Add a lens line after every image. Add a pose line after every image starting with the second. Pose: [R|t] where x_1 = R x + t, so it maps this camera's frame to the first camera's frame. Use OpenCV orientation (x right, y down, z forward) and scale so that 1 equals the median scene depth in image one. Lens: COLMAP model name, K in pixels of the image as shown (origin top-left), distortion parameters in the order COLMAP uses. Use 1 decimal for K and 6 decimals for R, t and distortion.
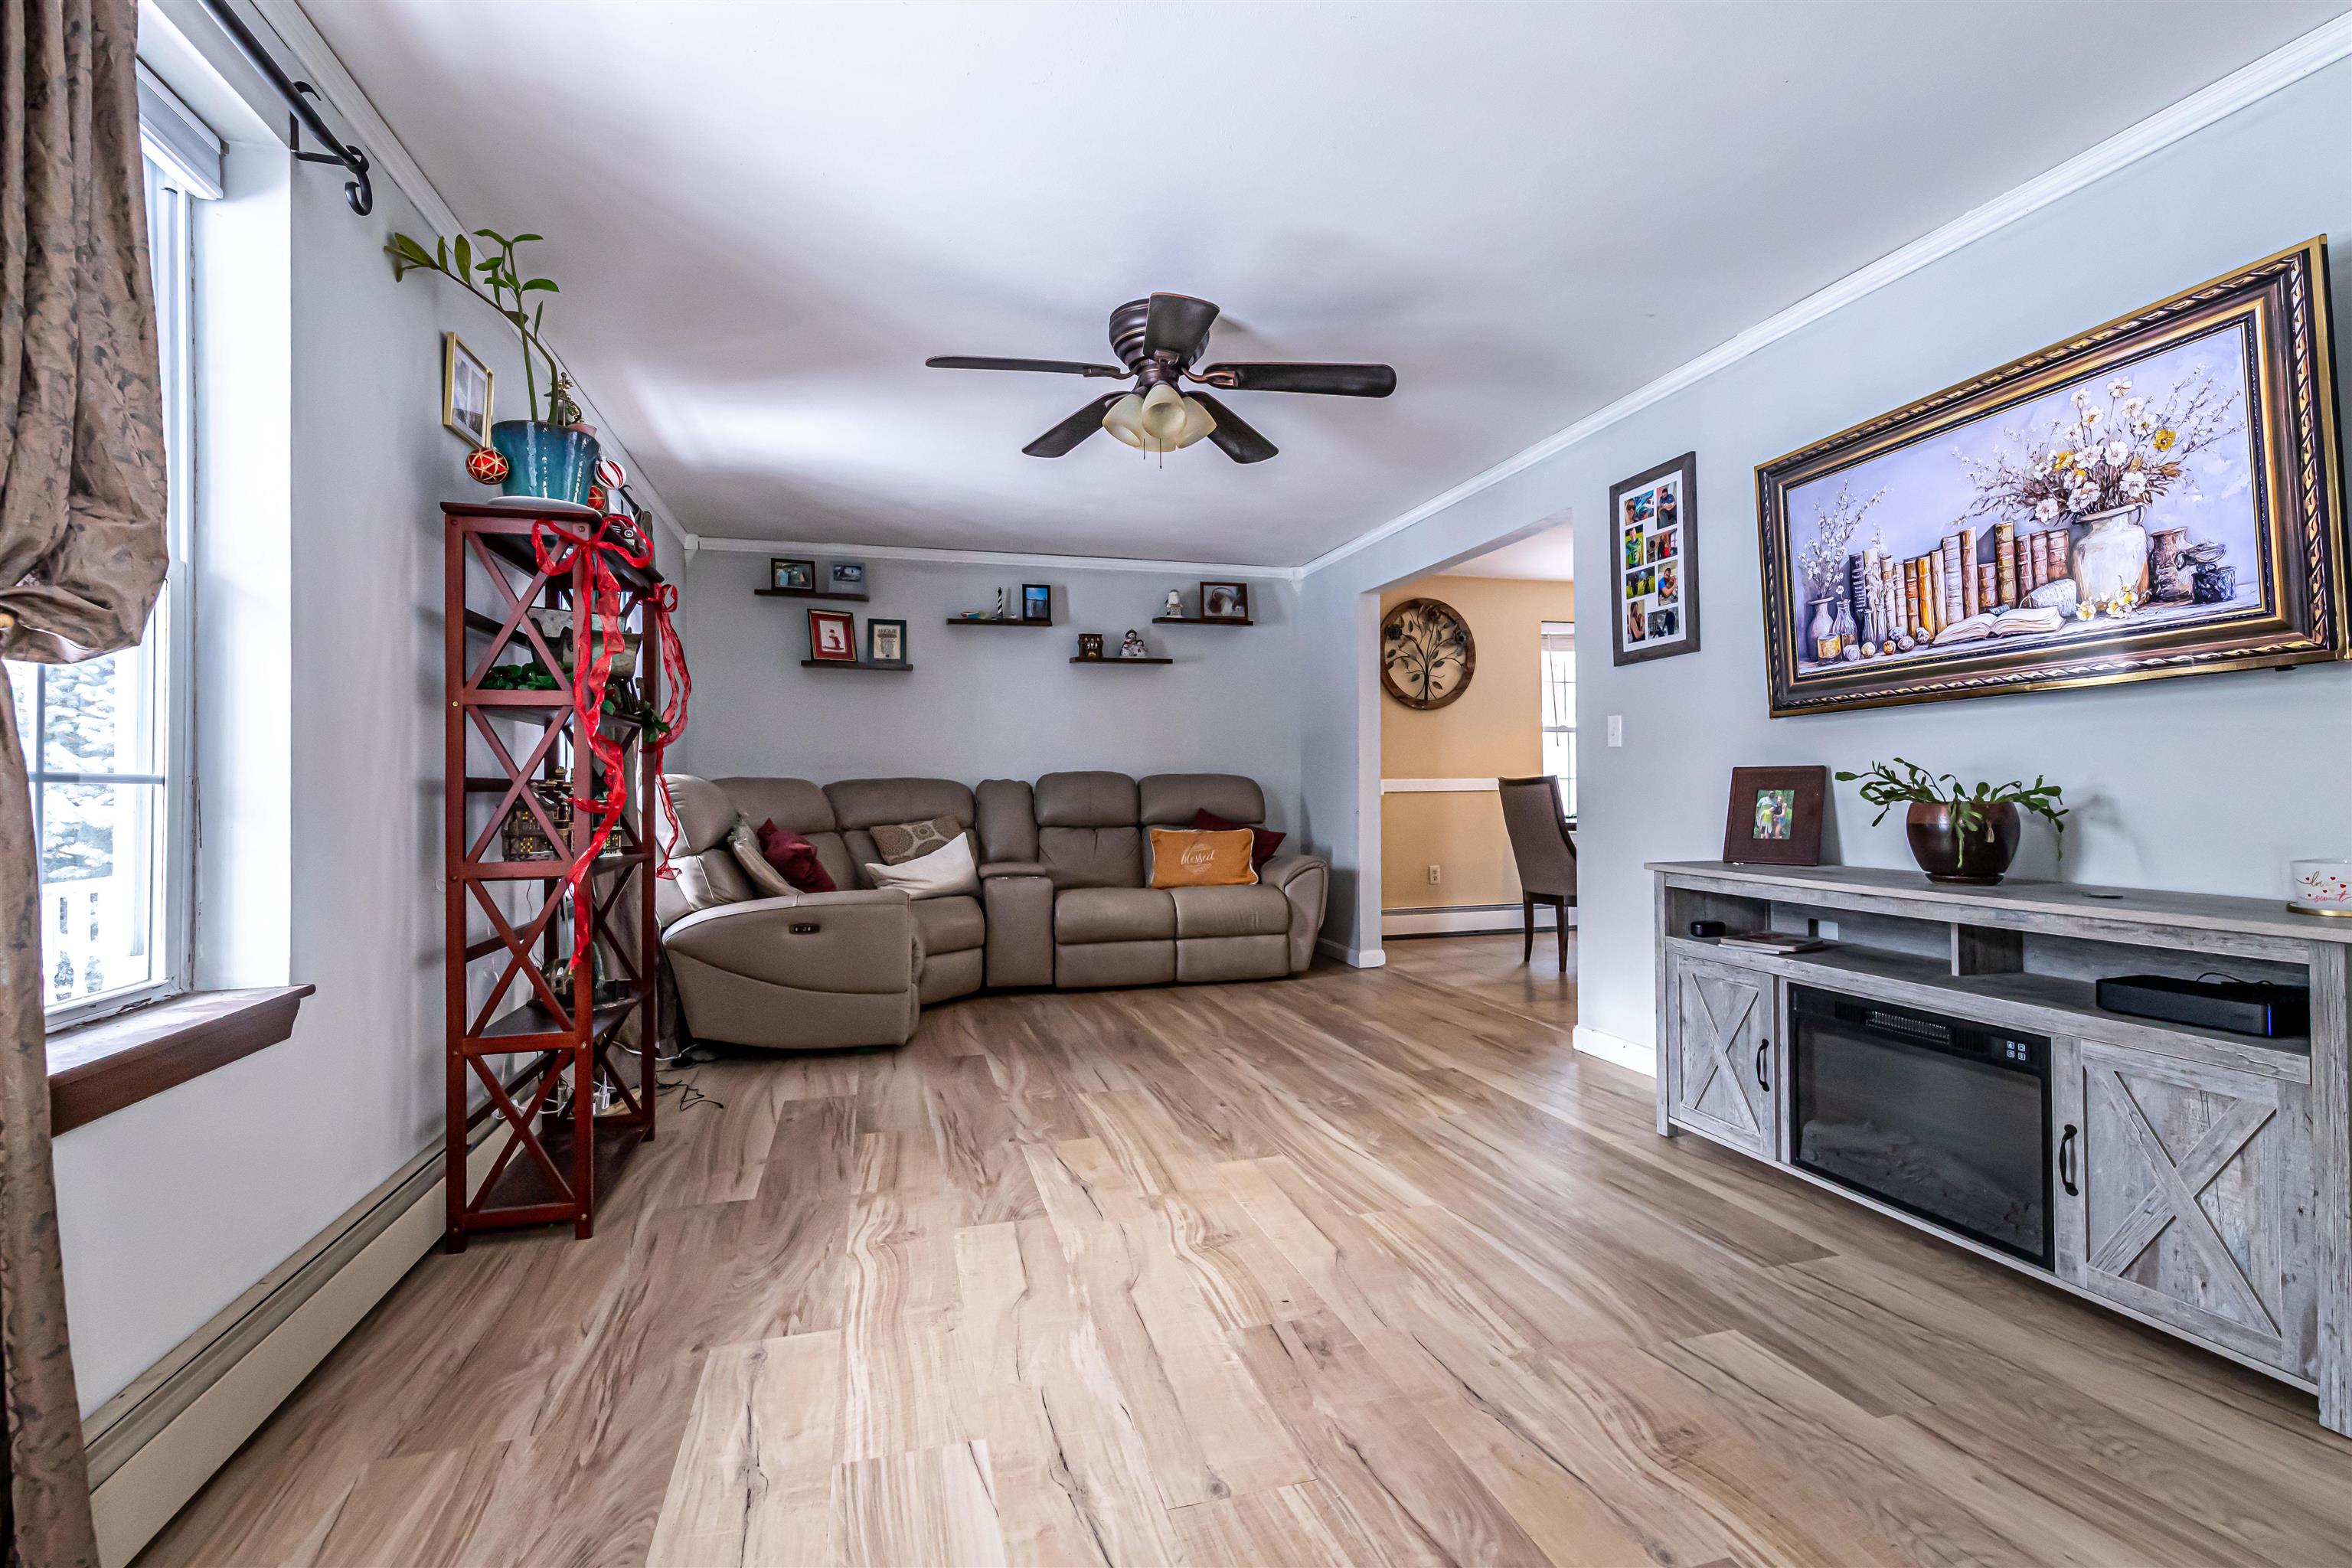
lens RADIAL K [[1006.1, 0, 1117.3], [0, 1006.1, 770.0], [0, 0, 1]] dist [0.003477, -0.001501]
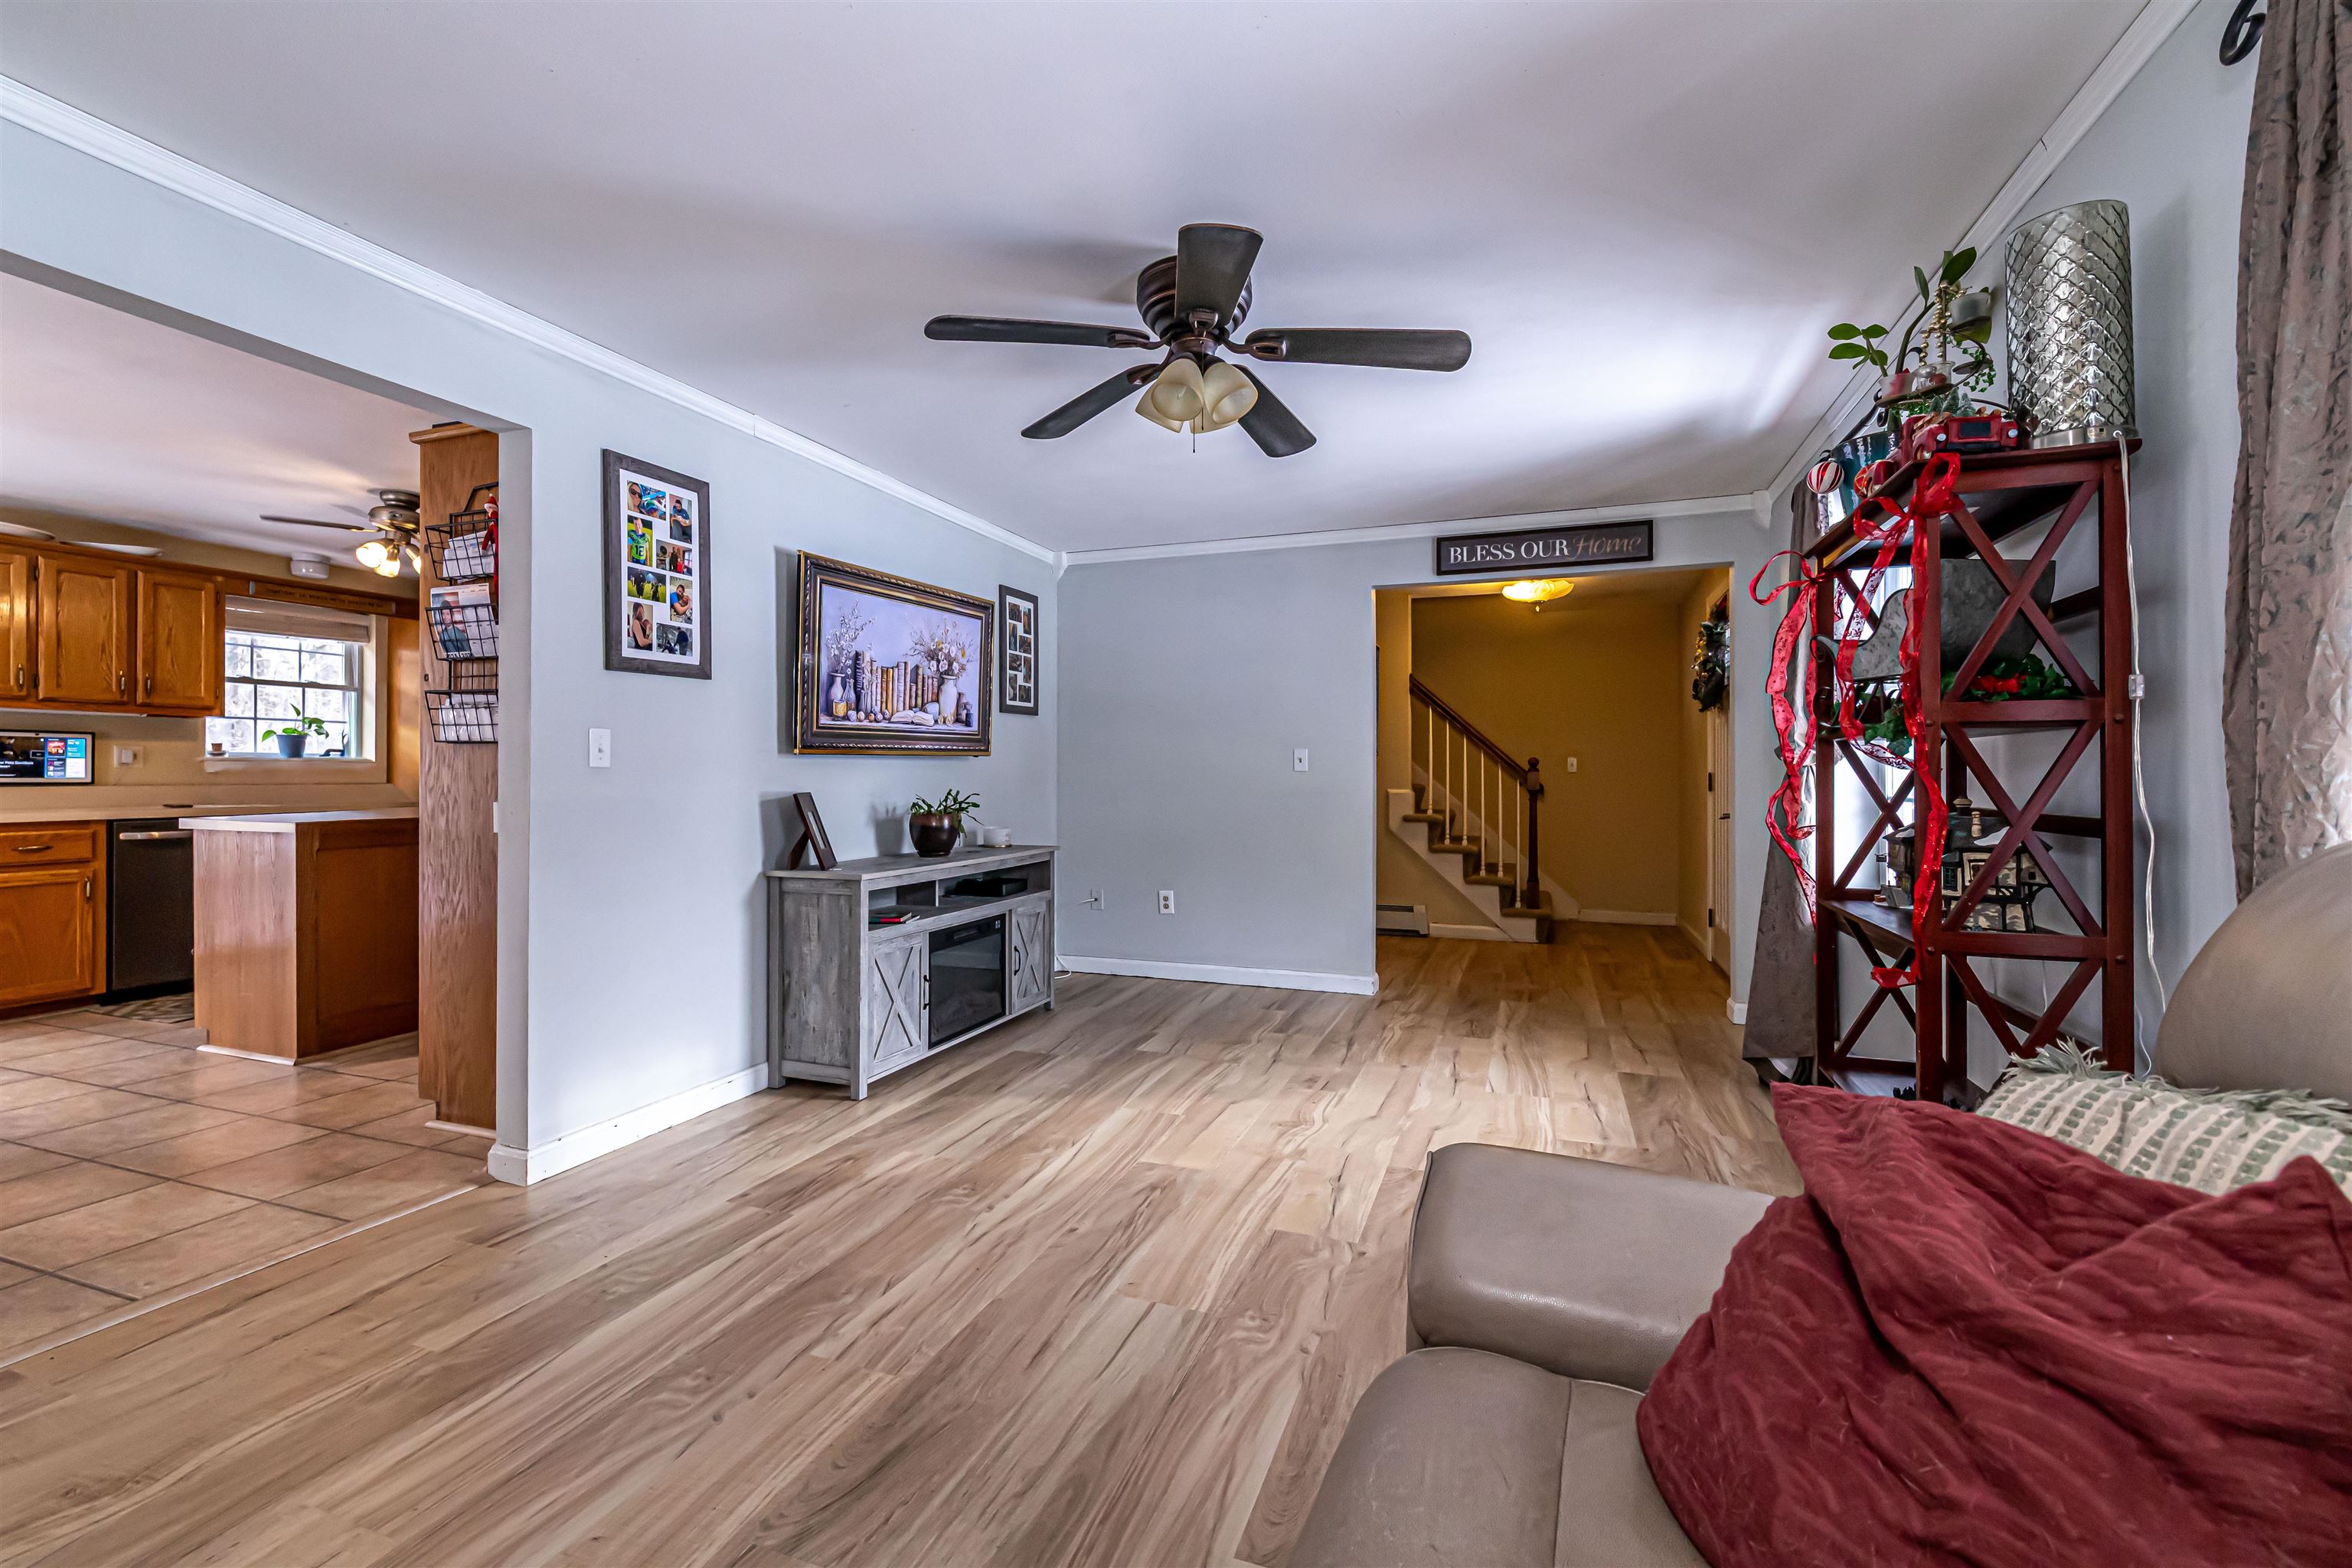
lens RADIAL K [[1006.1, 0, 1185.9], [0, 1006.1, 772.6], [0, 0, 1]] dist [0.003477, -0.001501]
pose [[-0.840619, 0.007448, 0.541576, -0.494173], [-0.004381, 0.999779, -0.020551, -0.005498], [-0.541609, -0.019648, -0.840401, 2.034627]]
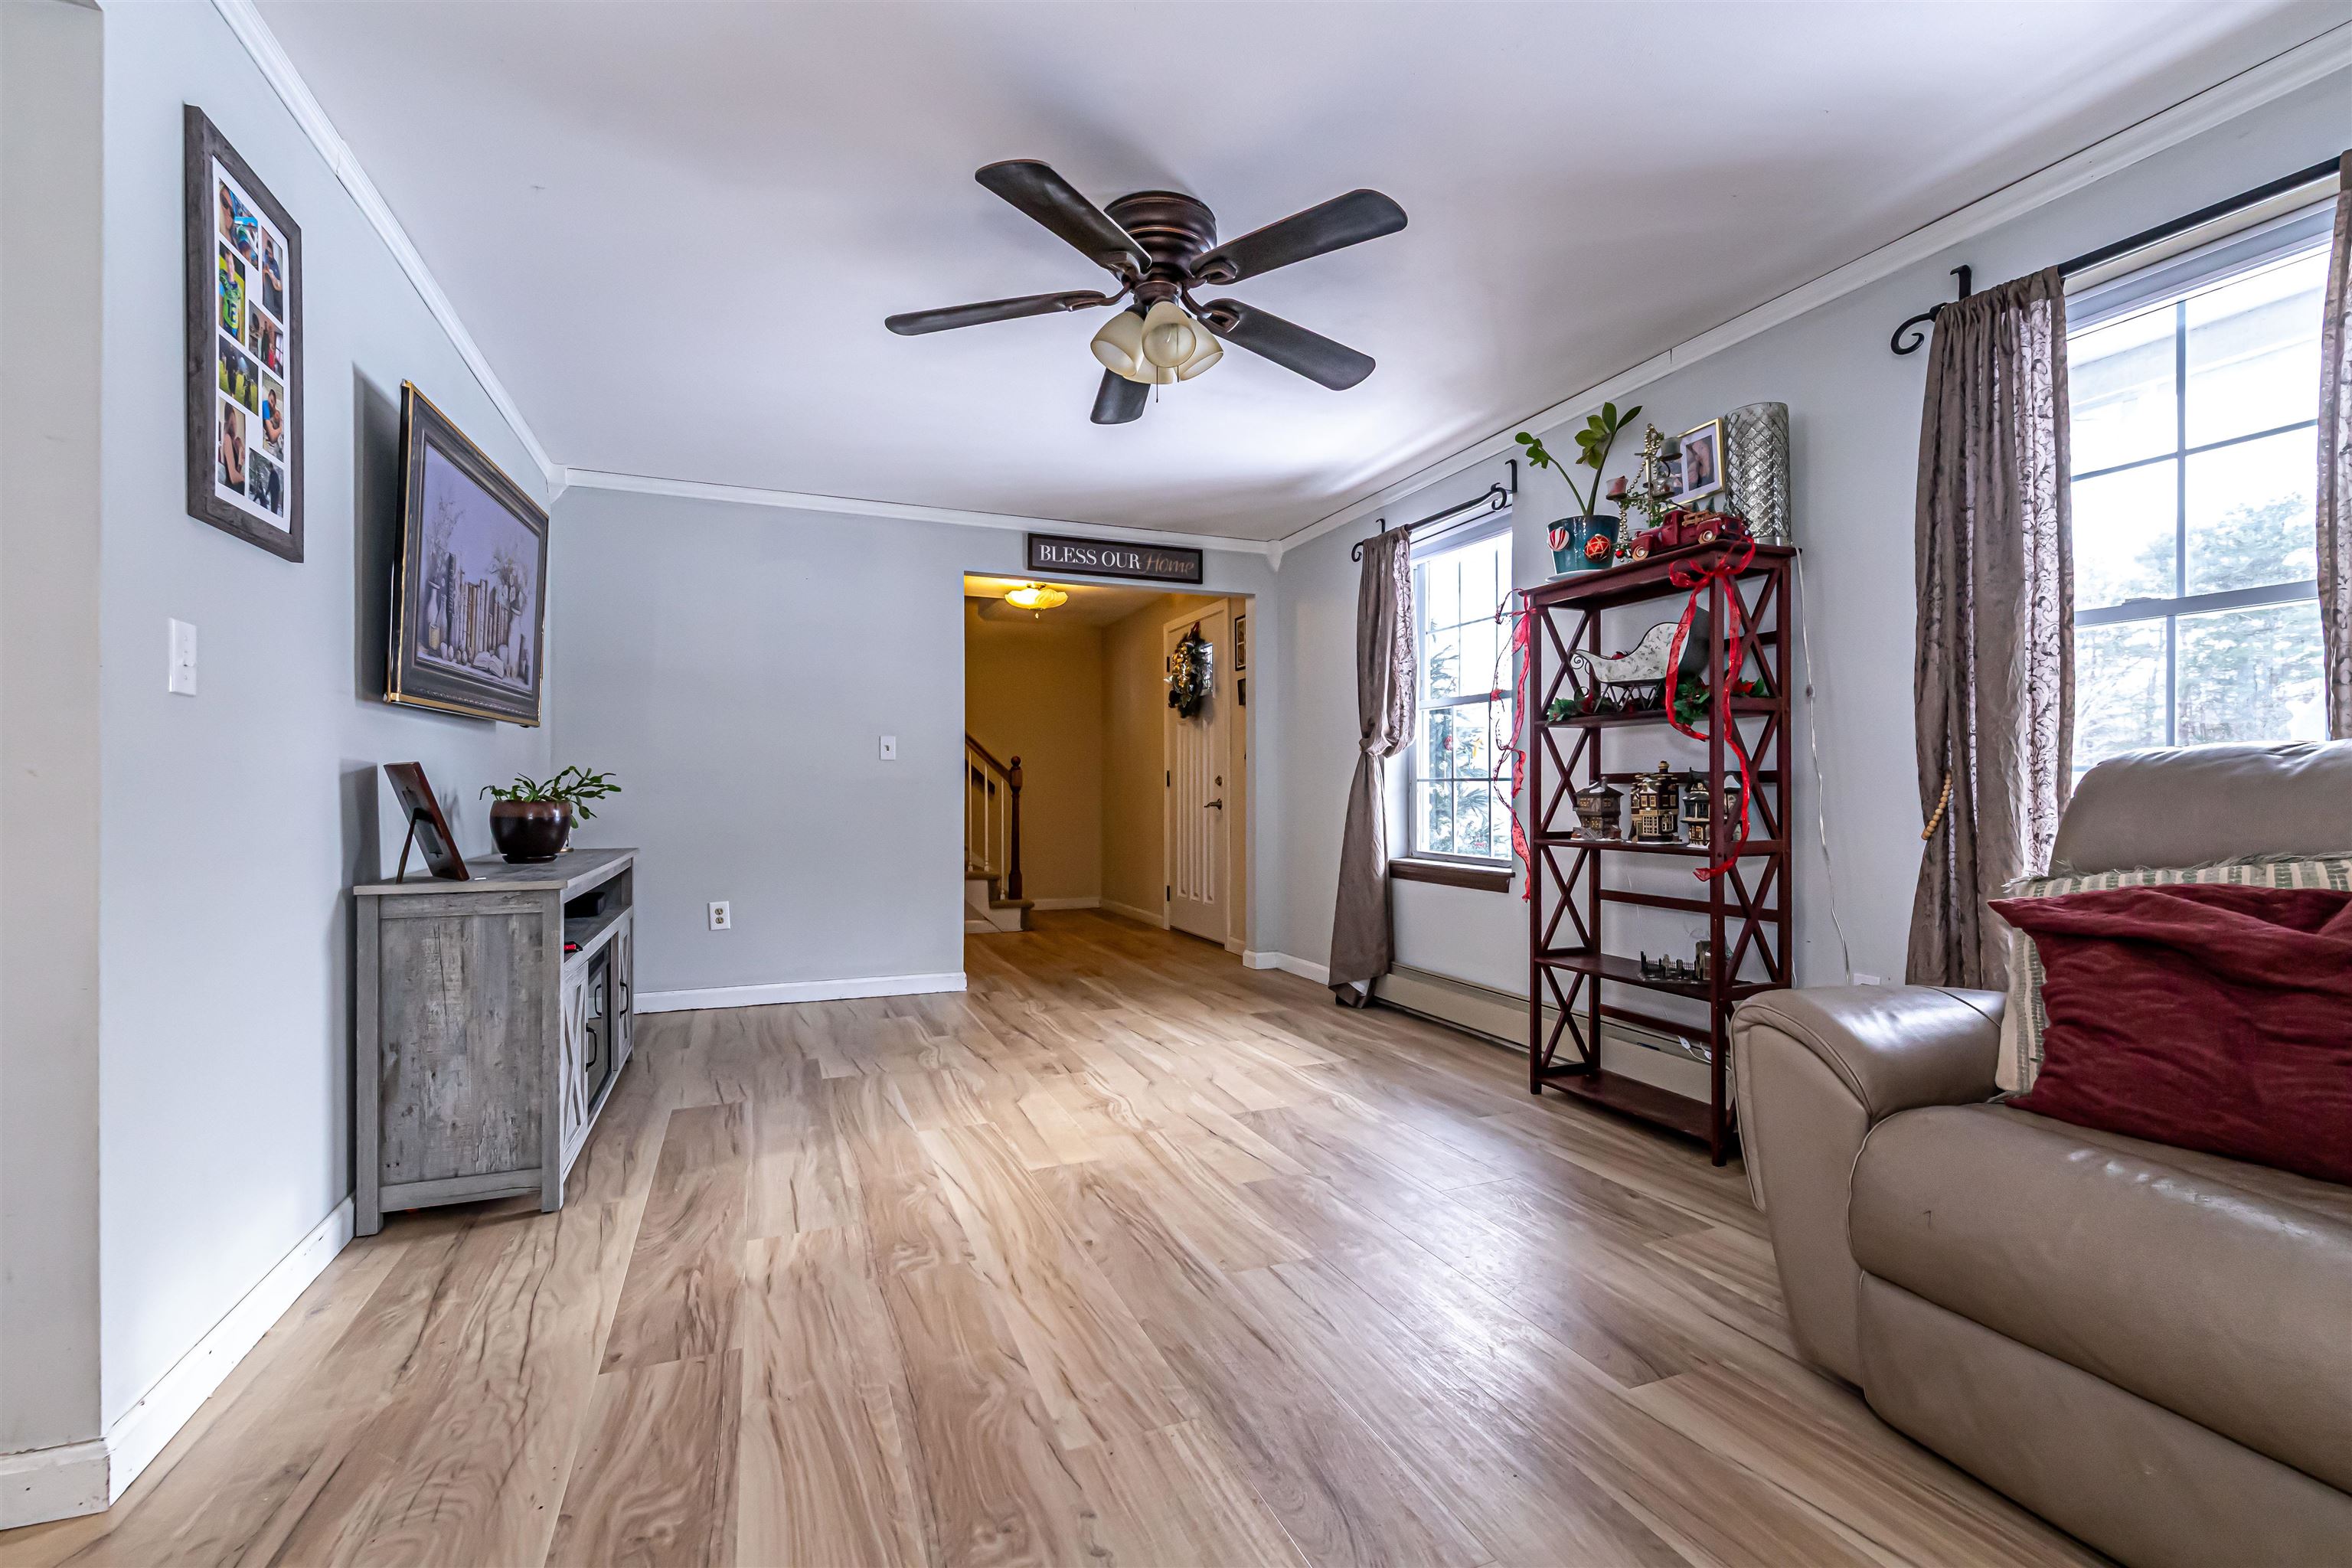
lens RADIAL K [[1006.1, 0, 1170.2], [0, 1006.1, 790.6], [0, 0, 1]] dist [0.003477, -0.001501]
pose [[-0.986312, 0.007189, -0.164731, 0.203581], [0.010209, 0.999795, -0.017495, 0.044565], [0.164571, -0.018938, -0.986183, 2.140399]]
